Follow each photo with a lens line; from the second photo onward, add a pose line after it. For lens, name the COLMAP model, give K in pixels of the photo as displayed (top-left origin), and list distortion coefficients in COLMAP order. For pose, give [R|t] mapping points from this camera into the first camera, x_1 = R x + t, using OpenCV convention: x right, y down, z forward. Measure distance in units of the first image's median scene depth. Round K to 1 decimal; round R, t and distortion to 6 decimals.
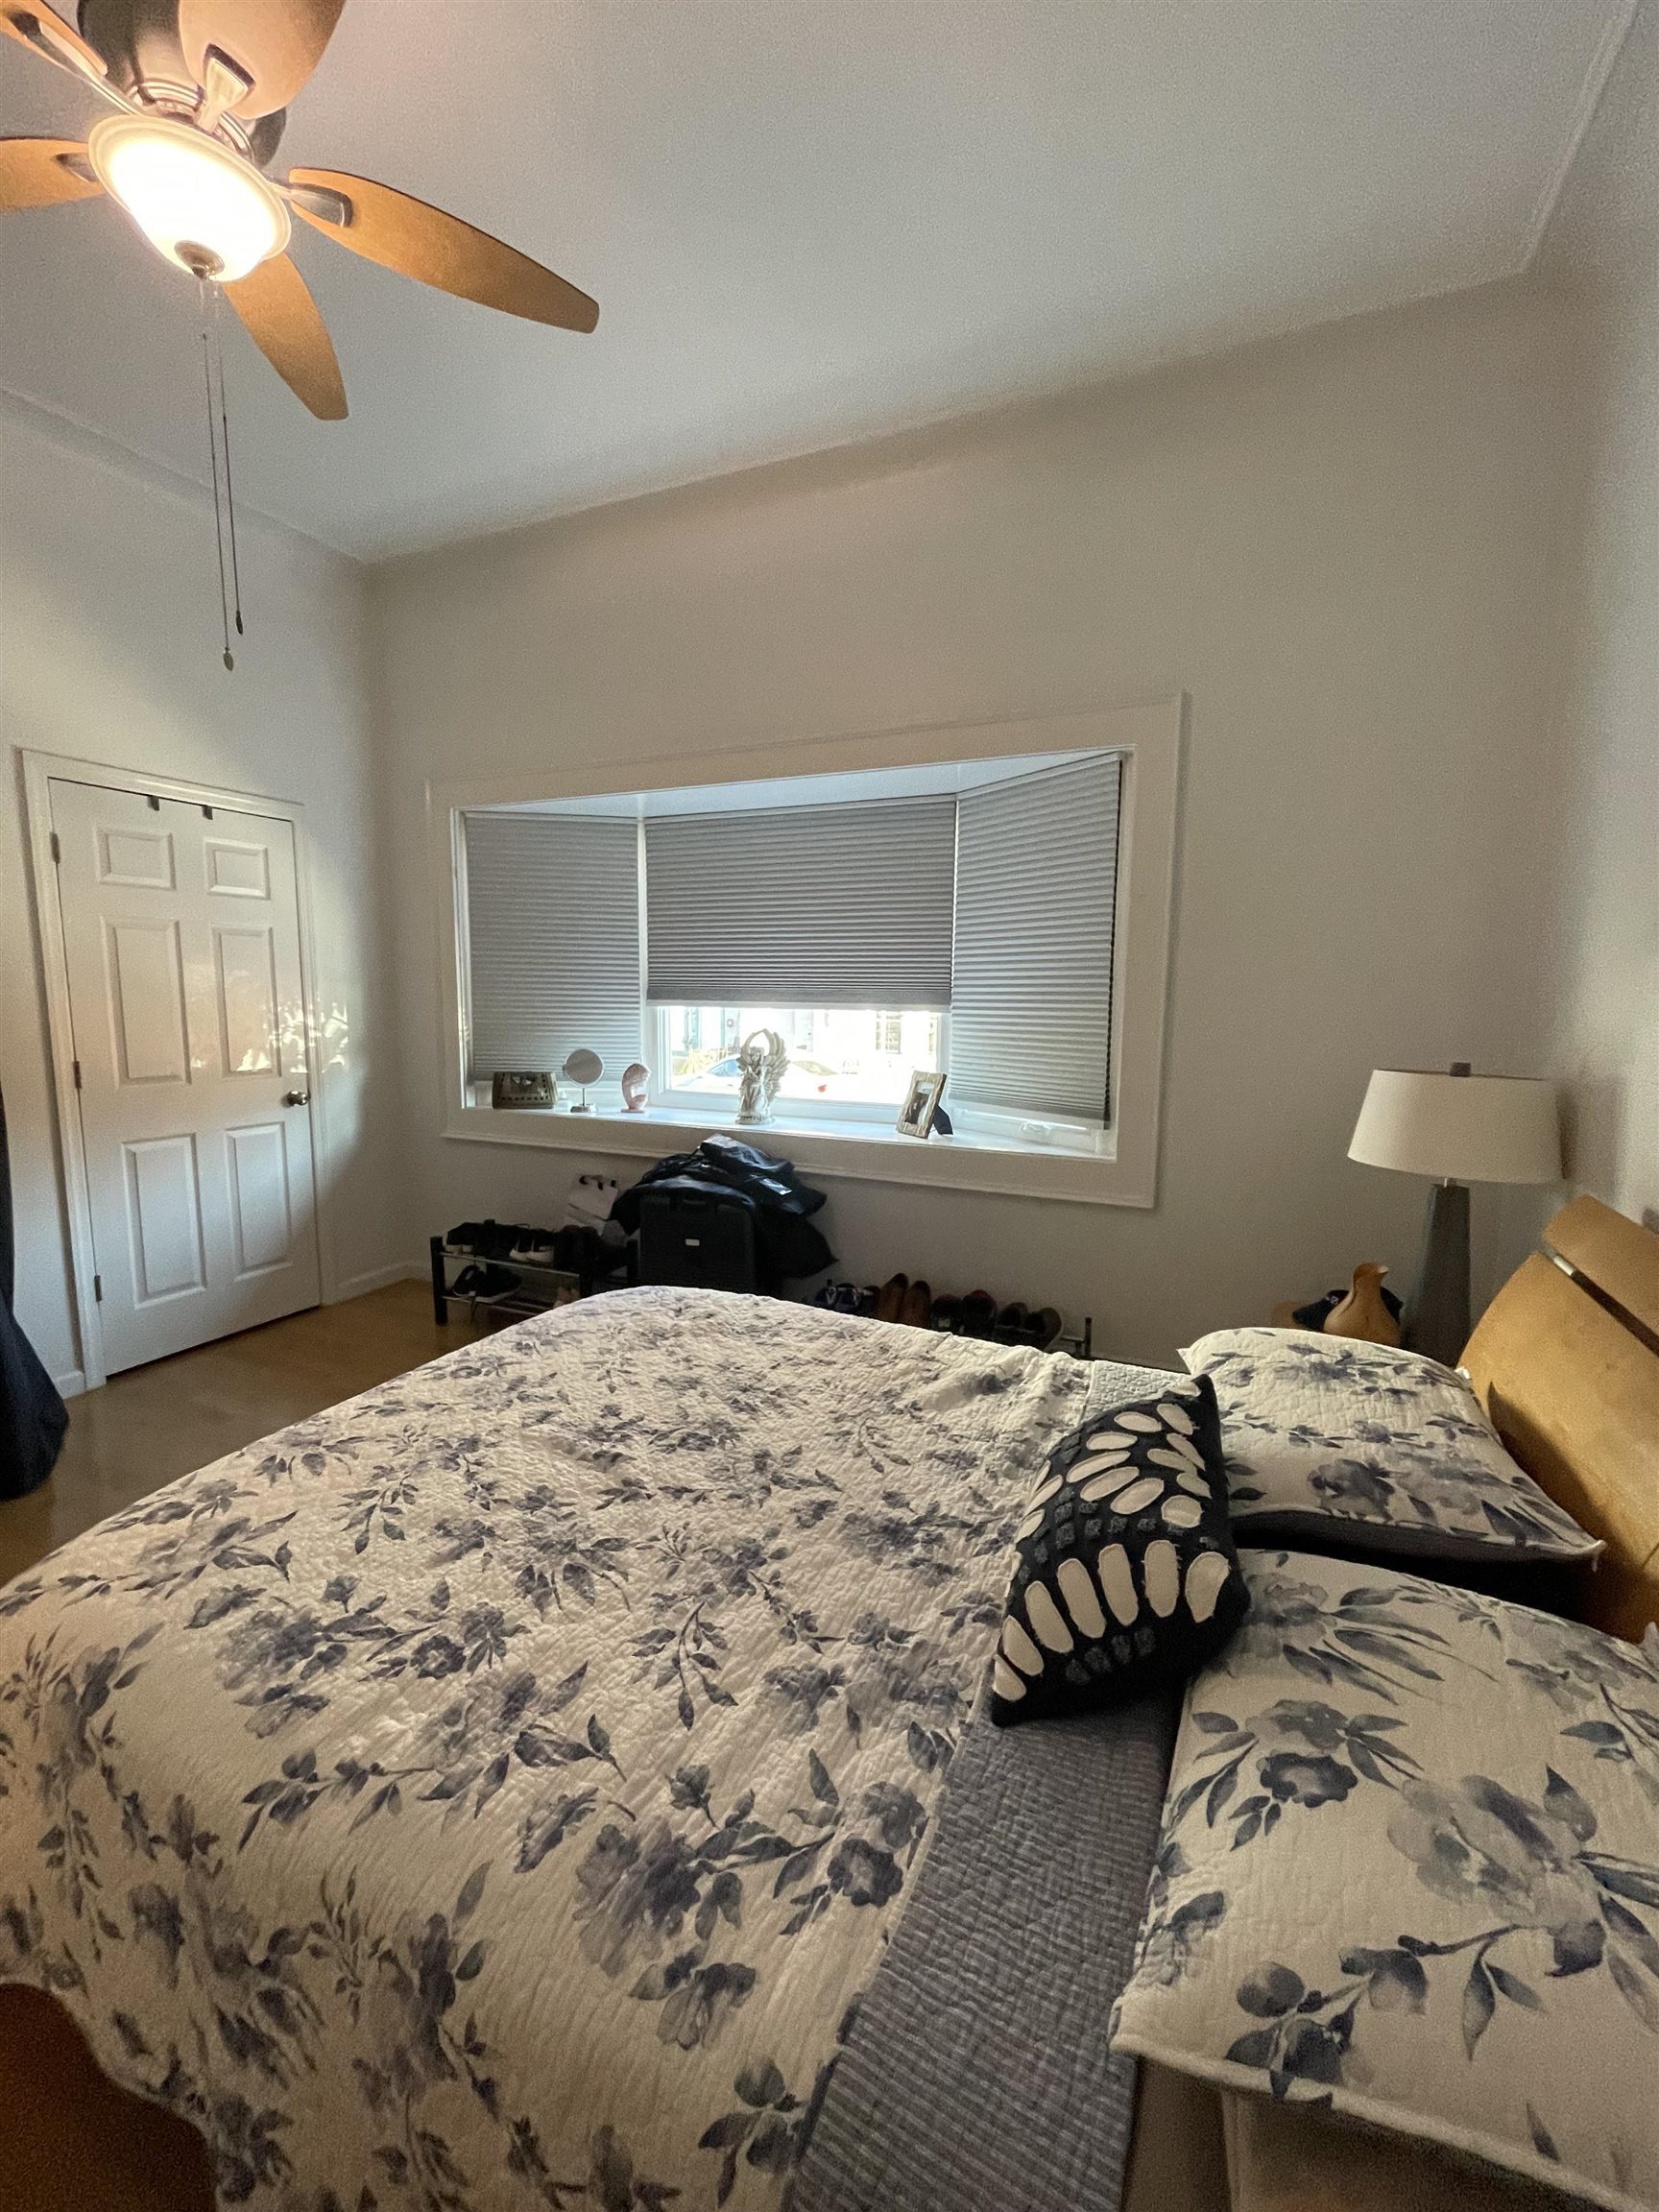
lens RADIAL K [[894.0, 0, 838.7], [0, 894.0, 1103.6], [0, 0, 1]] dist [0.000859, 0.000992]
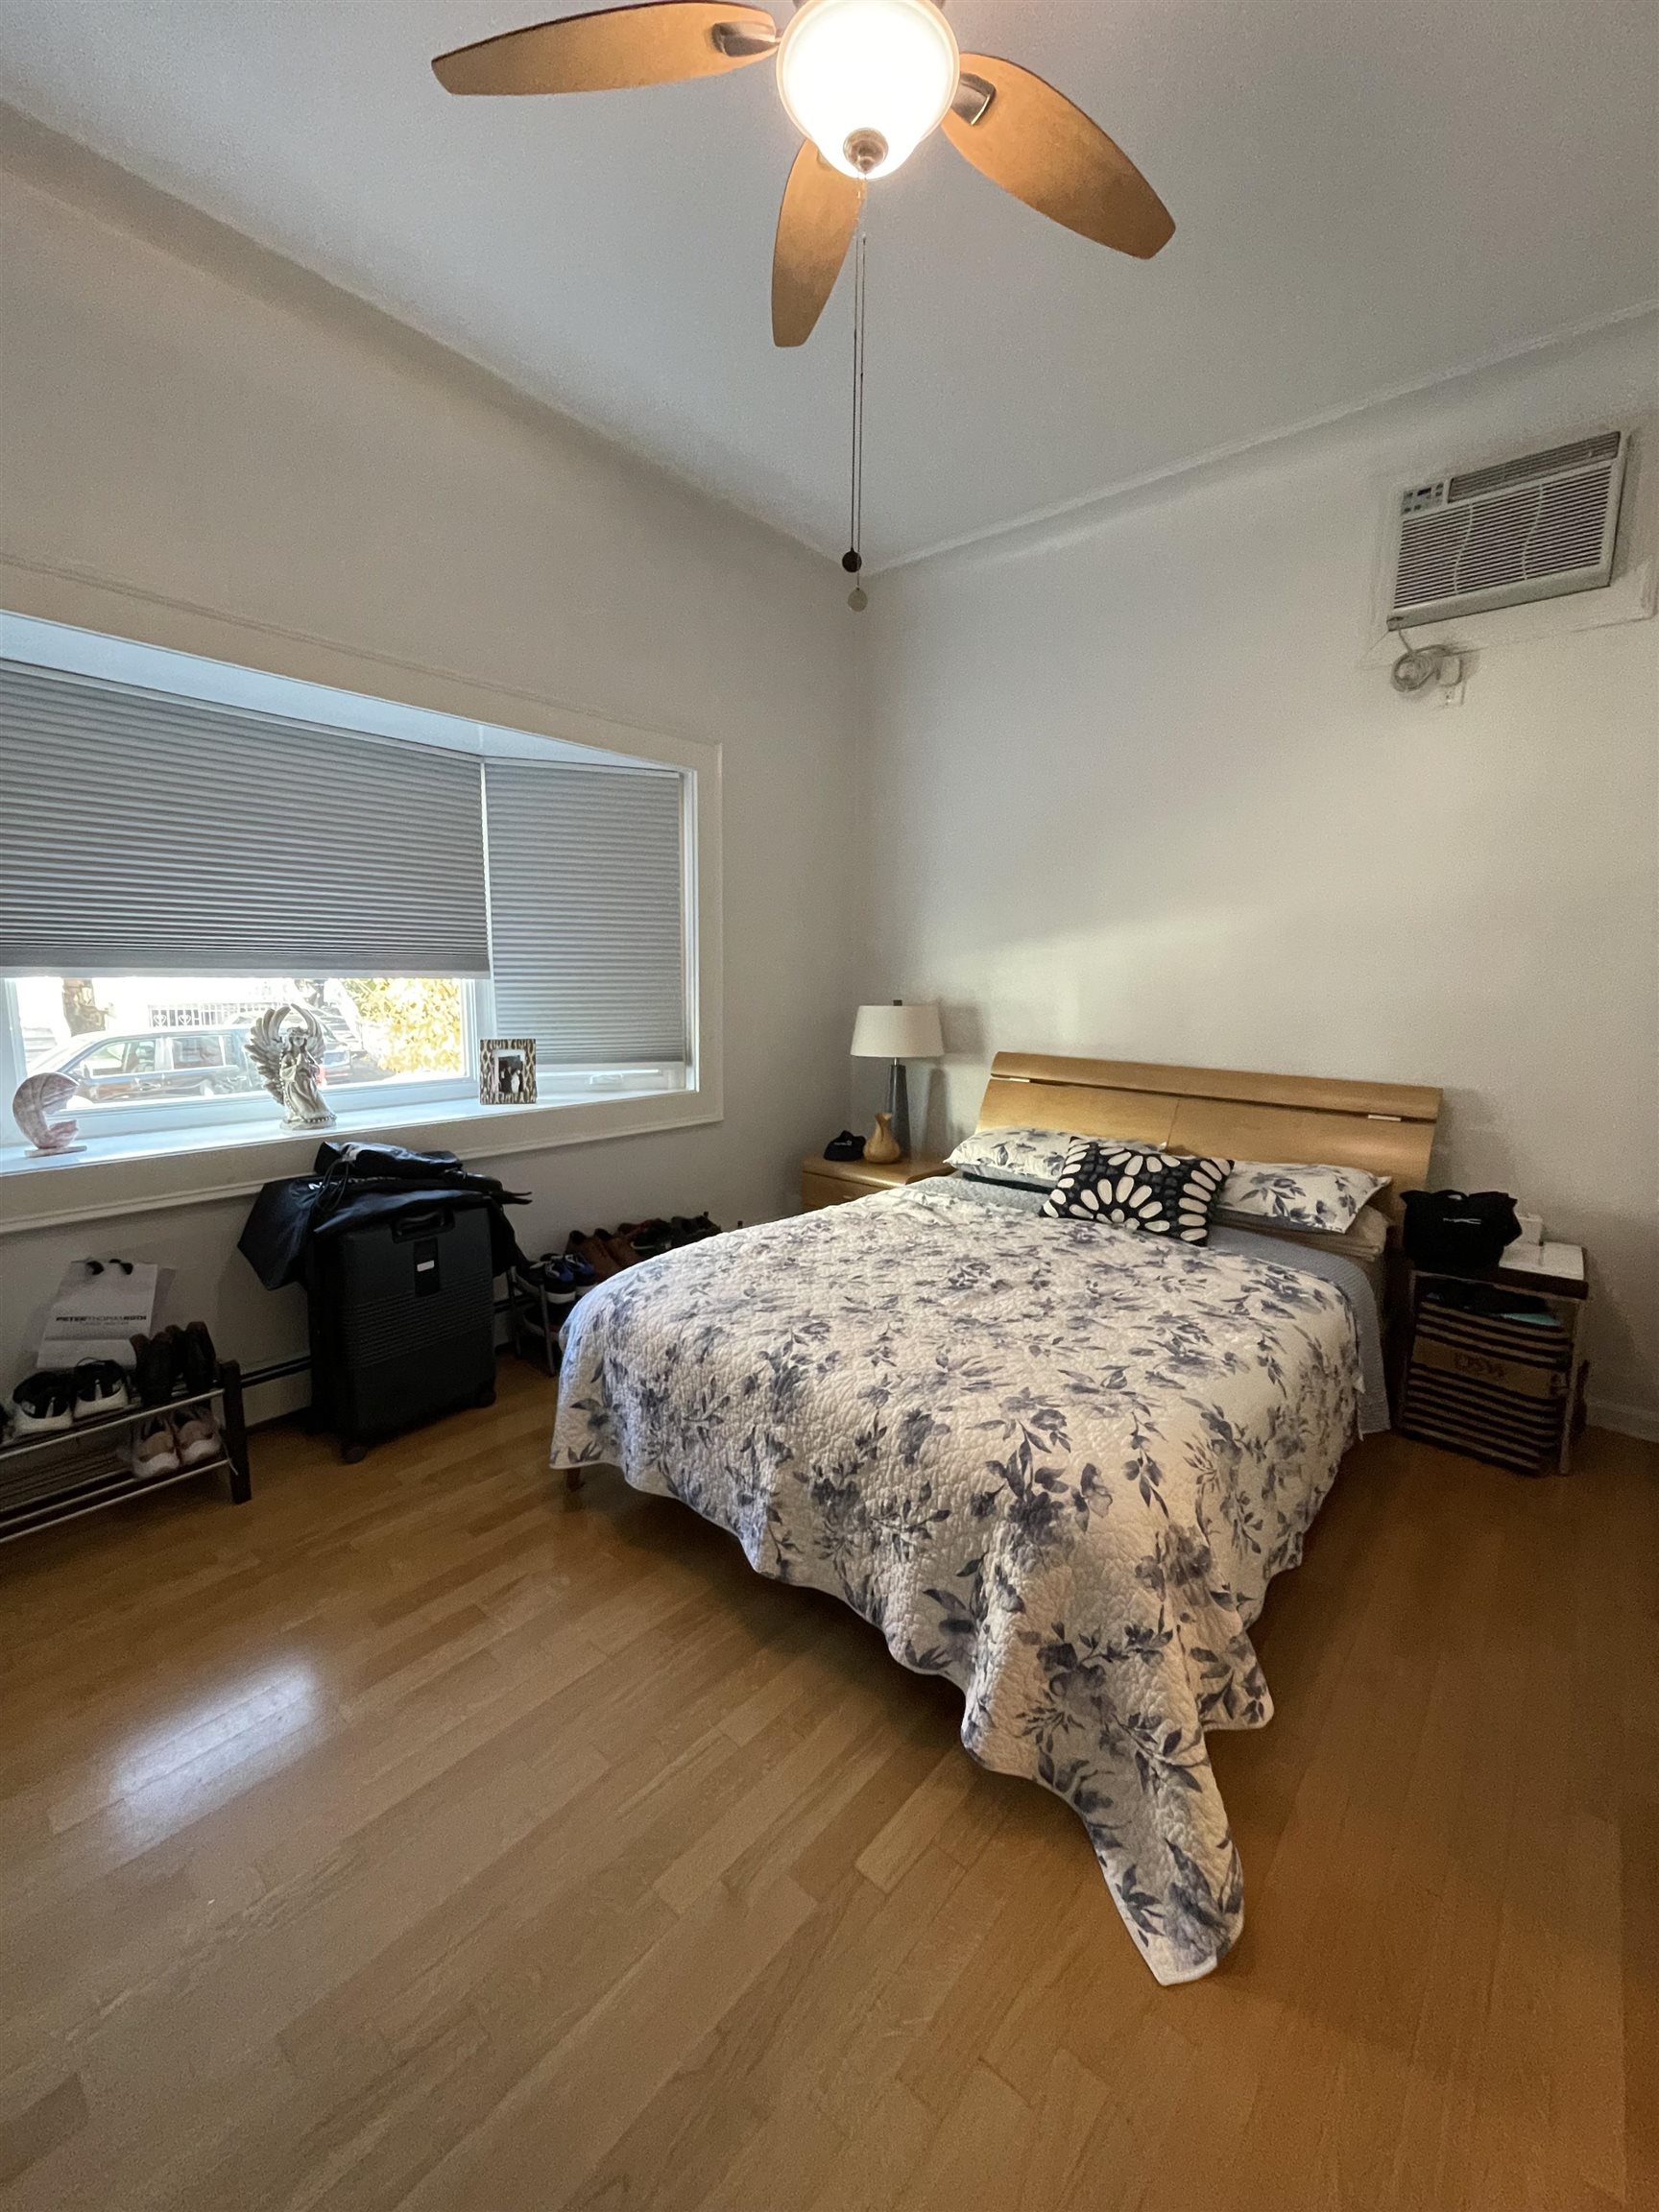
lens RADIAL K [[894.0, 0, 834.5], [0, 894.0, 1099.6], [0, 0, 1]] dist [0.000859, 0.000992]
pose [[0.285176, -0.143175, 0.947721, -1.659543], [0.109641, 0.987163, 0.116141, -0.098735], [-0.952184, 0.070788, 0.297213, 0.796871]]
